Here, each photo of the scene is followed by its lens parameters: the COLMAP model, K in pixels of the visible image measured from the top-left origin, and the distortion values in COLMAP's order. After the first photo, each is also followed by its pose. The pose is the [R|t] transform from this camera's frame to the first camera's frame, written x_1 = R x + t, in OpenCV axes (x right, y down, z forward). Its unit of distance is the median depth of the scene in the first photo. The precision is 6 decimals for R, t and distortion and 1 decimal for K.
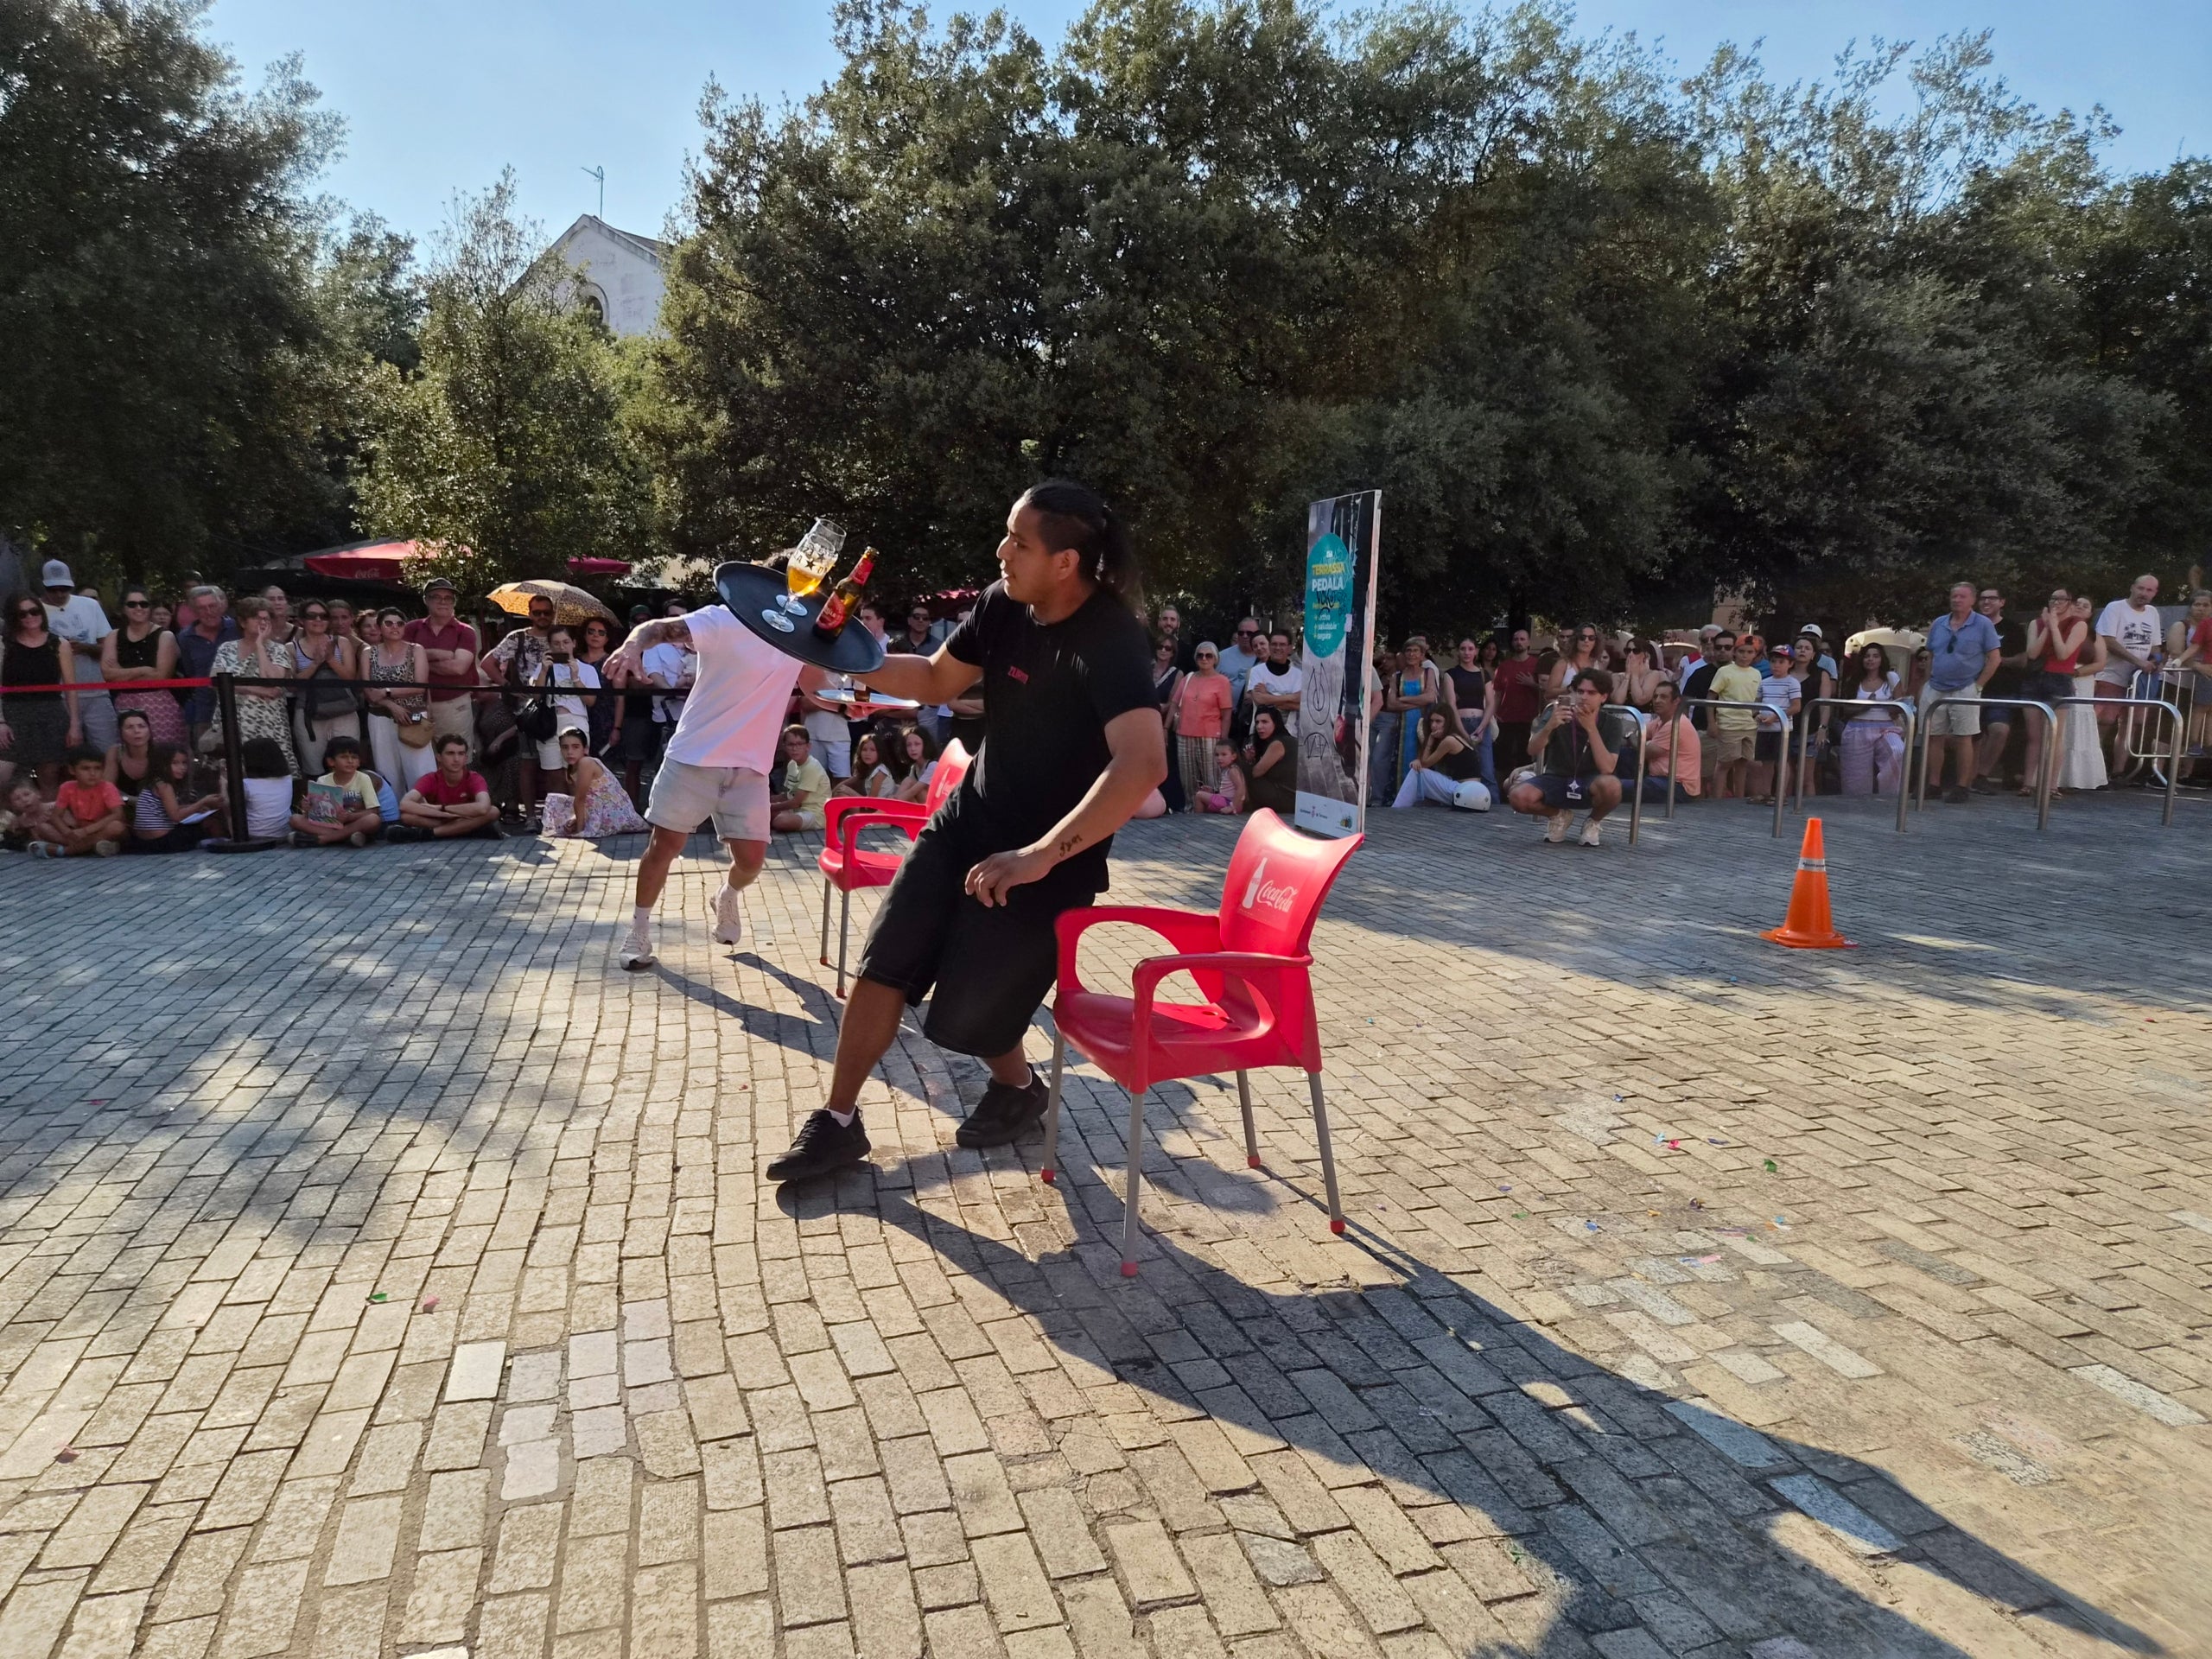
lens RADIAL K [[1525.1, 0, 1119.5], [0, 1525.1, 837.2], [0, 0, 1]] dist [0.005192, 0.003645]
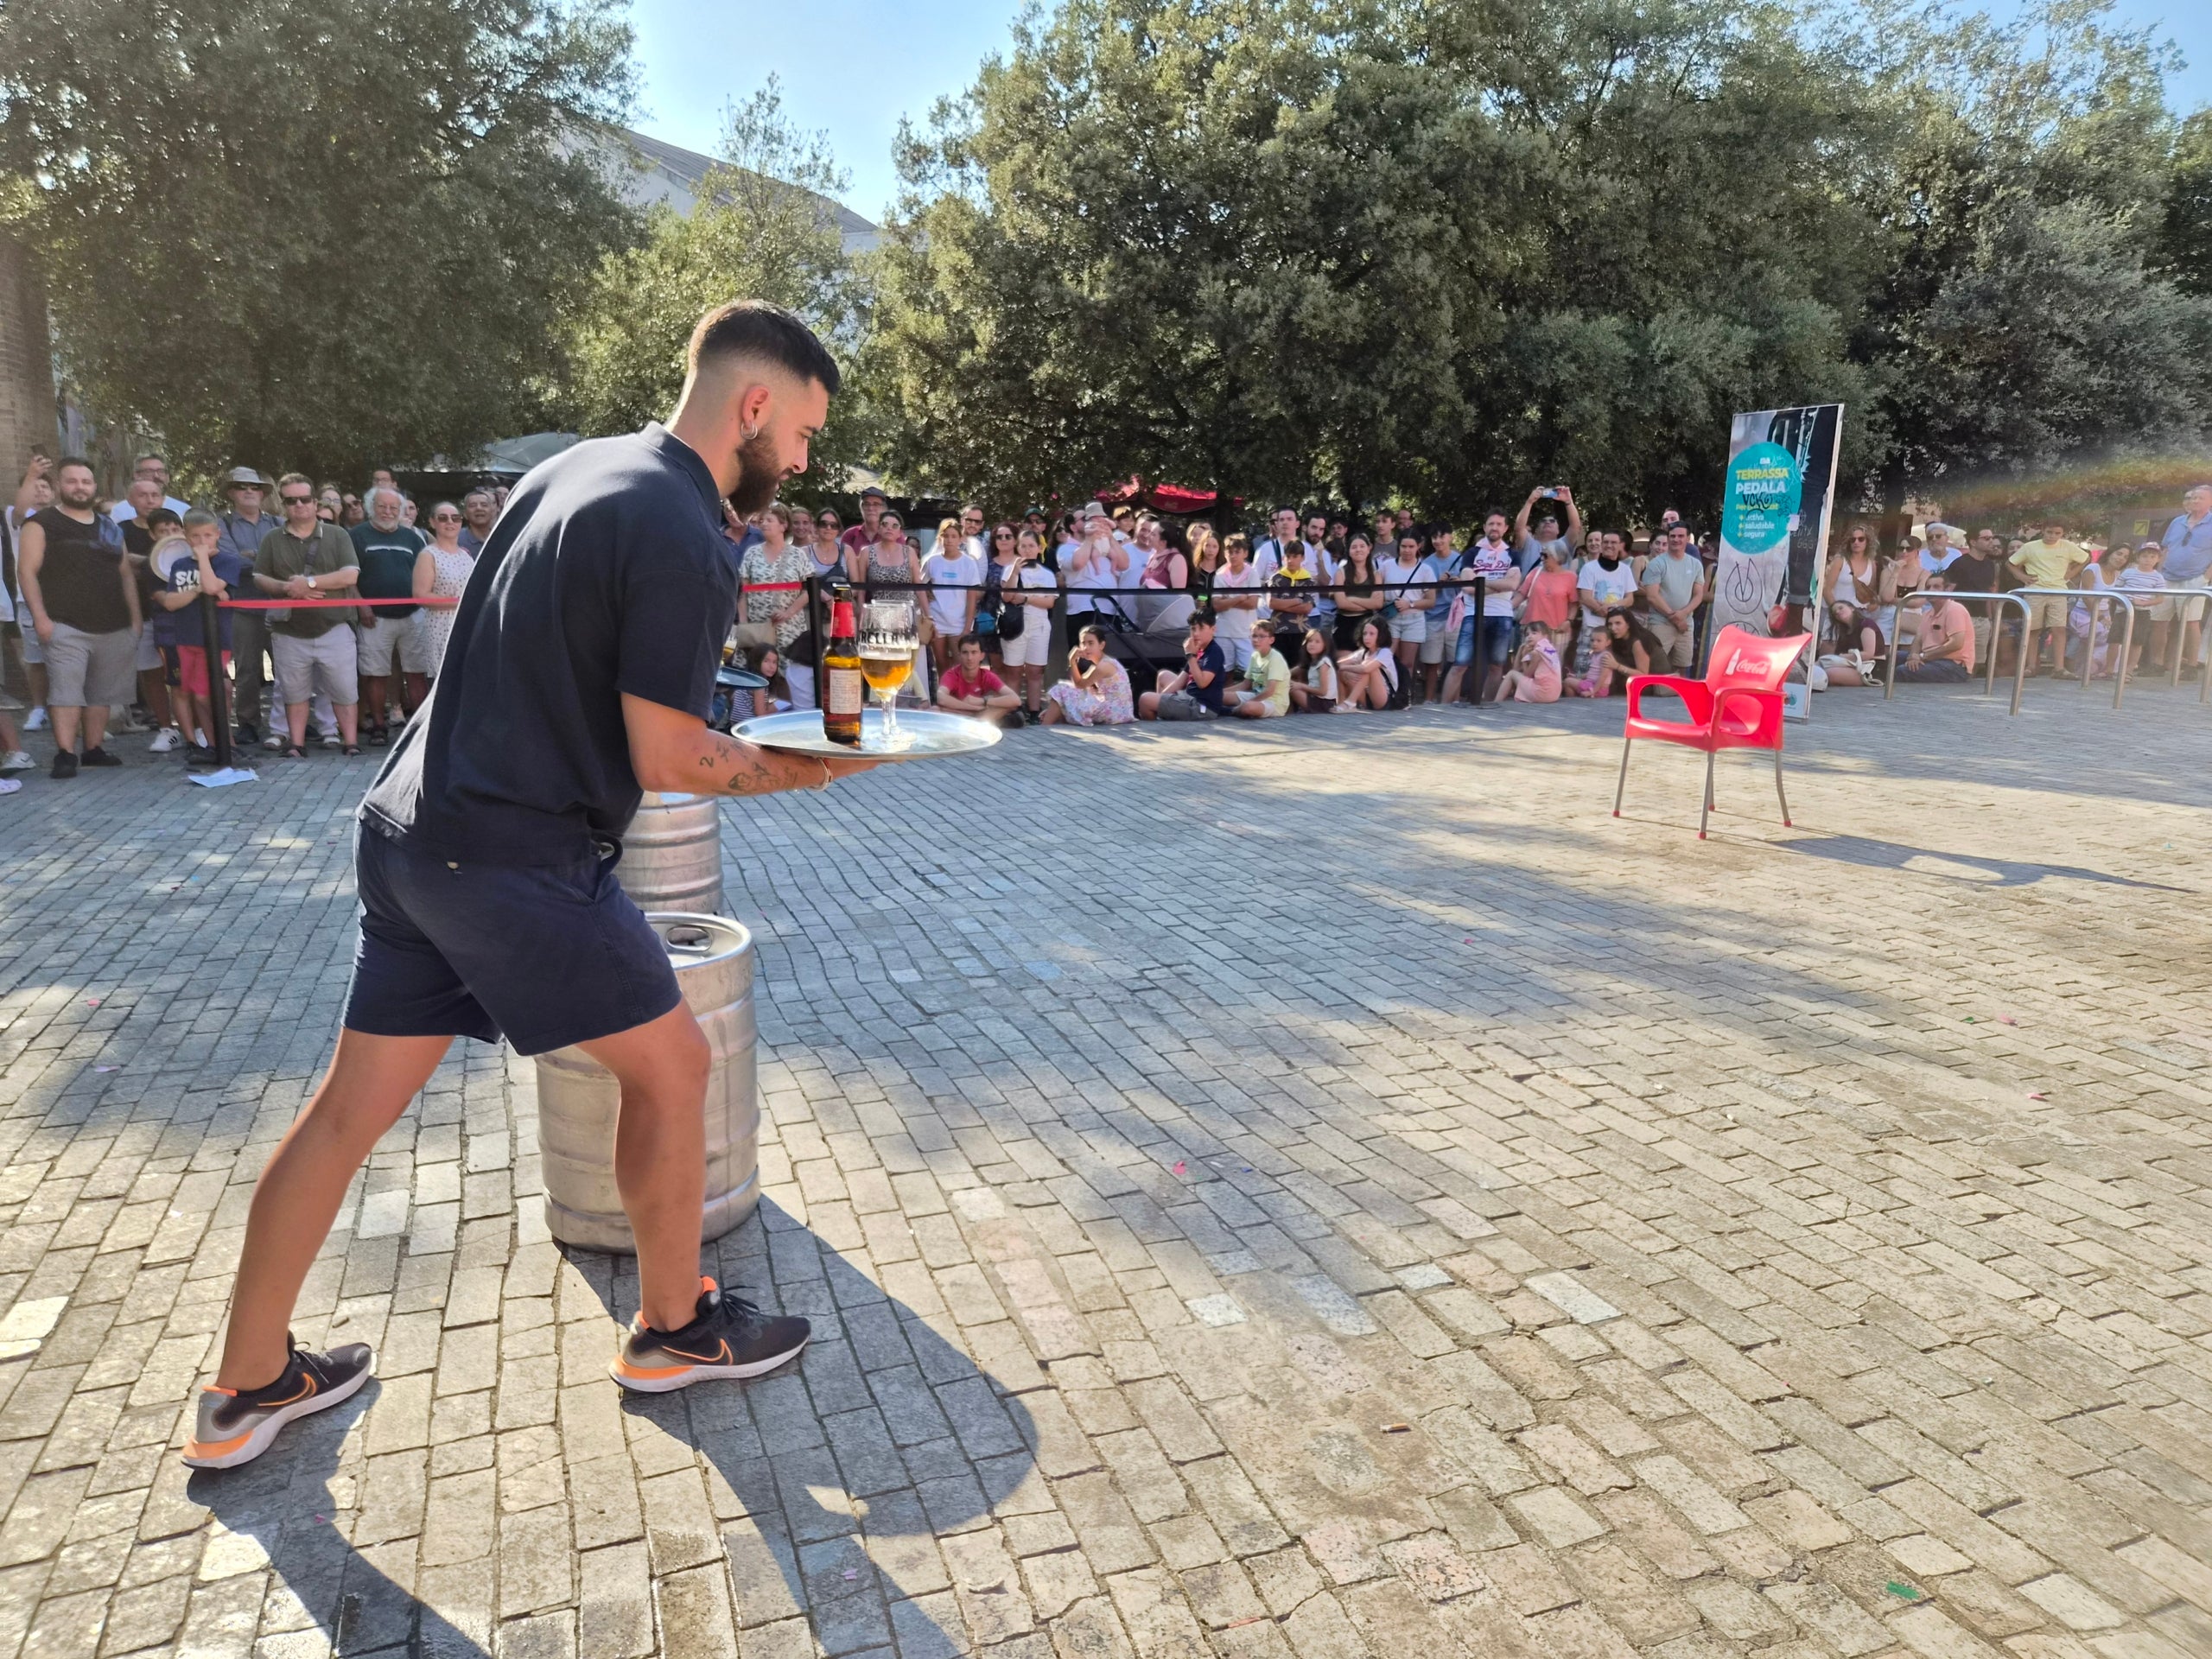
lens RADIAL K [[1525.1, 0, 1094.8], [0, 1525.1, 819.9], [0, 0, 1]] dist [0.005192, 0.003645]
pose [[0.995430, -0.024066, 0.092411, -0.307409], [0.019302, 0.998455, 0.052107, 0.006582], [-0.093522, -0.050085, 0.994357, -0.055716]]
